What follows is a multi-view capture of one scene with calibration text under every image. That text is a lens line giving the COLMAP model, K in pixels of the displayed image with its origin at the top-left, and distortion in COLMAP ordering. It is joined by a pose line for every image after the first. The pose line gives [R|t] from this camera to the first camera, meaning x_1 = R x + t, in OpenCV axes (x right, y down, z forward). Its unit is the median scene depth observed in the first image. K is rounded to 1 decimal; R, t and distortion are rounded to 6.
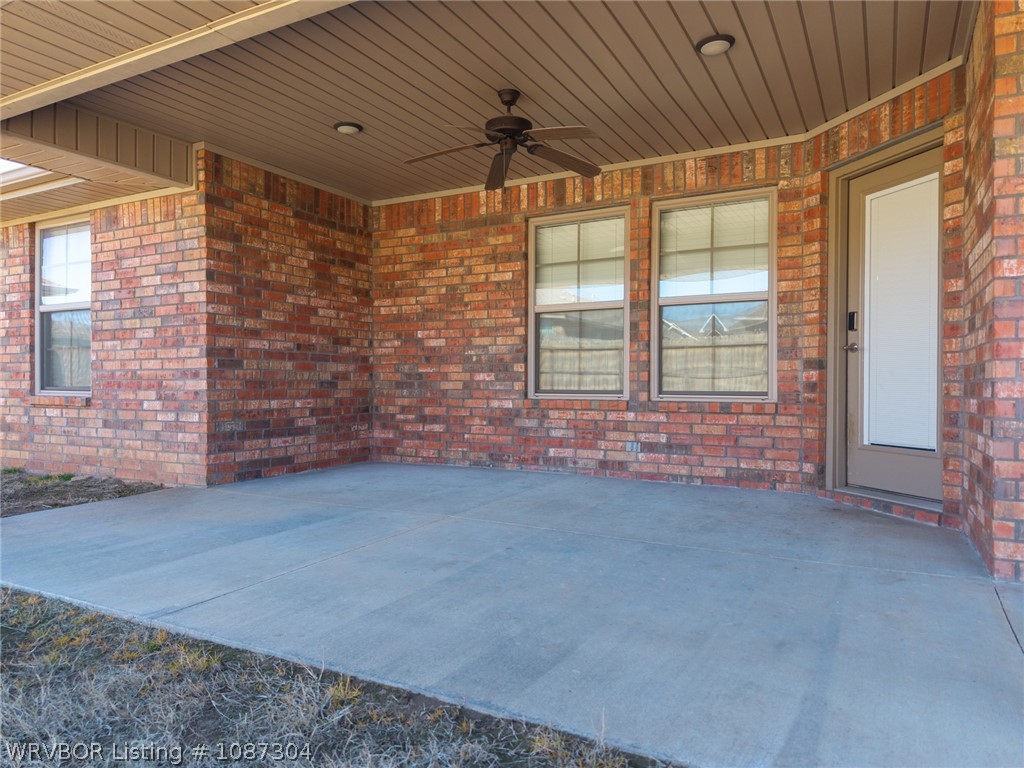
lens RADIAL K [[685.2, 0, 512.0], [0, 685.2, 384.0], [0, 0, 1]] dist [0.067398, -0.097114]
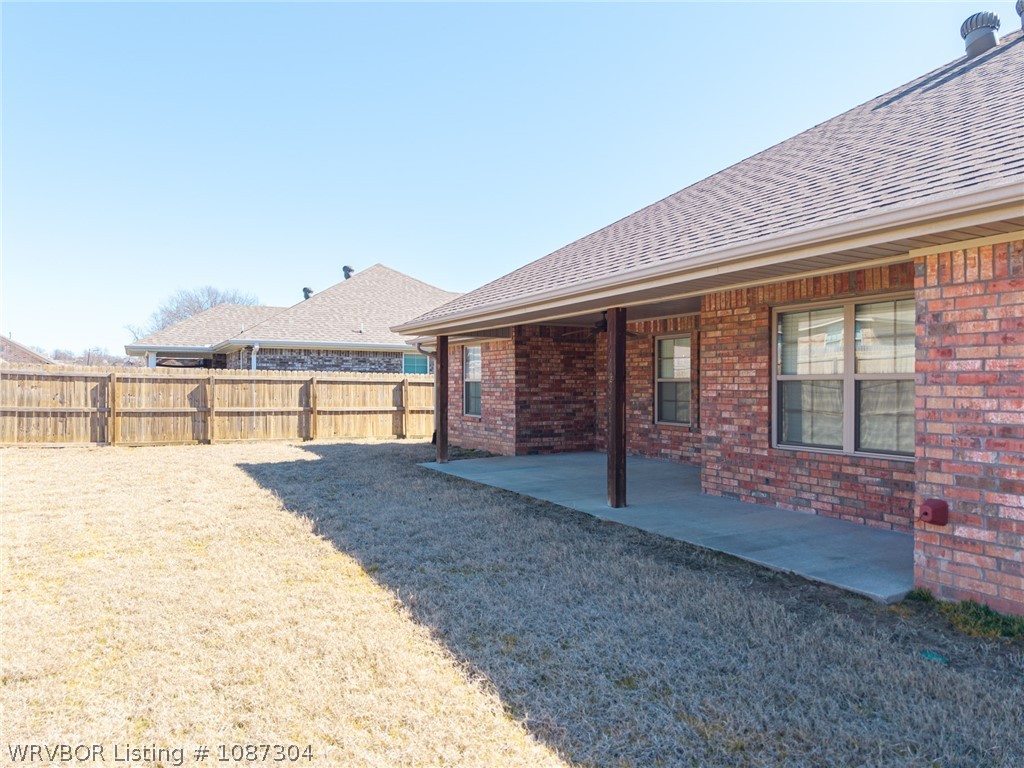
lens RADIAL K [[685.2, 0, 512.0], [0, 685.2, 384.0], [0, 0, 1]] dist [0.067398, -0.097114]
pose [[0.840389, -0.000235, -0.541983, 0.805987], [0.000187, 1.000000, -0.000143, -0.101355], [0.541983, 0.000019, 0.840389, -0.991334]]
